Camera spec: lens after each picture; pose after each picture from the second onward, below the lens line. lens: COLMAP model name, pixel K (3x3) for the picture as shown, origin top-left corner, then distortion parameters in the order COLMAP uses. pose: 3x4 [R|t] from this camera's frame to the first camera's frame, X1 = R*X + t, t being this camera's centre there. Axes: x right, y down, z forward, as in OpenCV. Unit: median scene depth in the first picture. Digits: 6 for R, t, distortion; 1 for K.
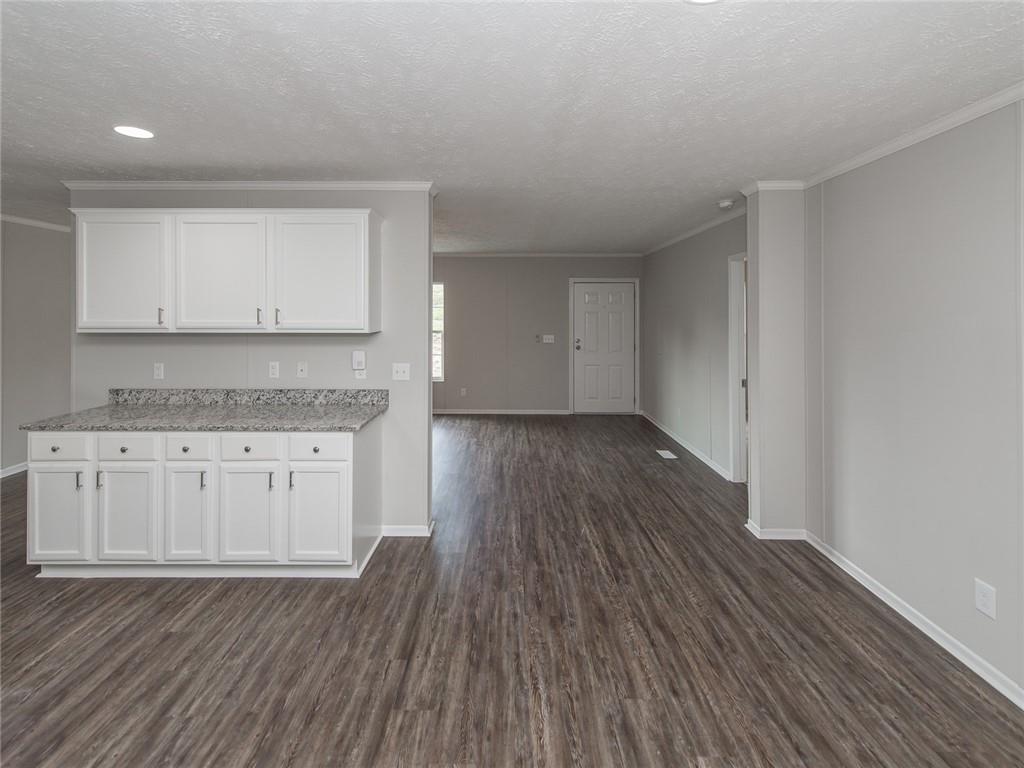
lens RADIAL K [[479.0, 0, 481.3], [0, 479.0, 324.5], [0, 0, 1]] dist [0.001901, -0.005146]
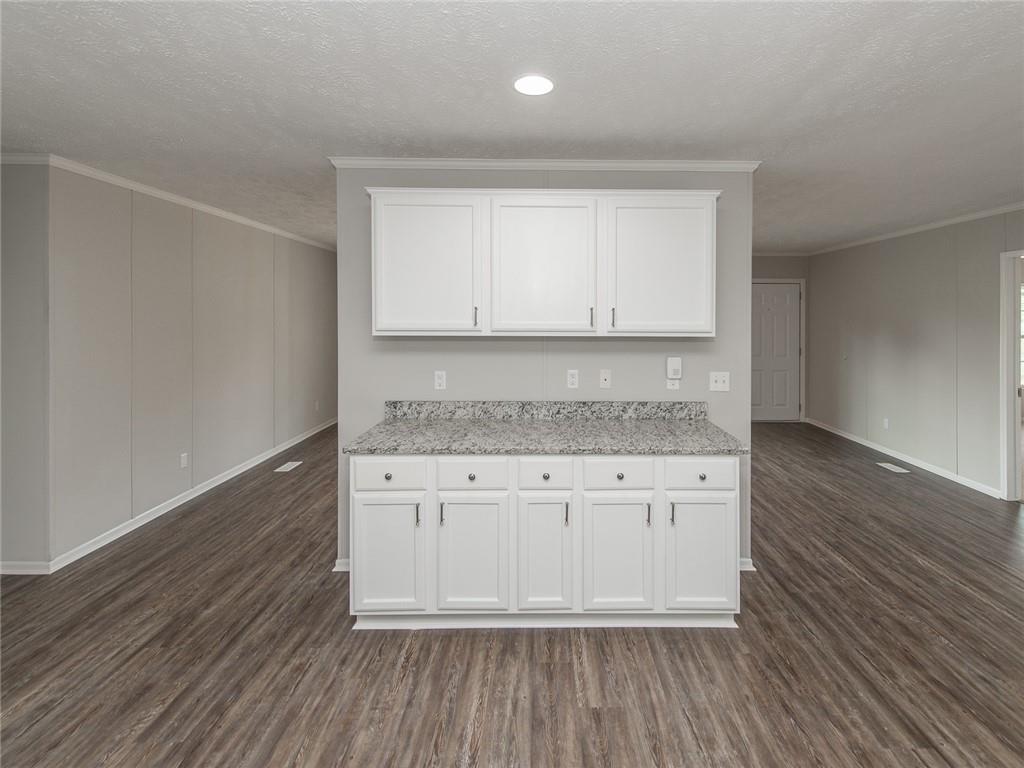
lens RADIAL K [[473.1, 0, 502.3], [0, 473.1, 333.4], [0, 0, 1]] dist [0.000201, -0.000776]
pose [[0.999971, 0.001984, 0.007329, -0.599169], [-0.002087, 0.999899, 0.014085, 0.000868], [-0.007300, -0.014100, 0.999874, 0.157288]]
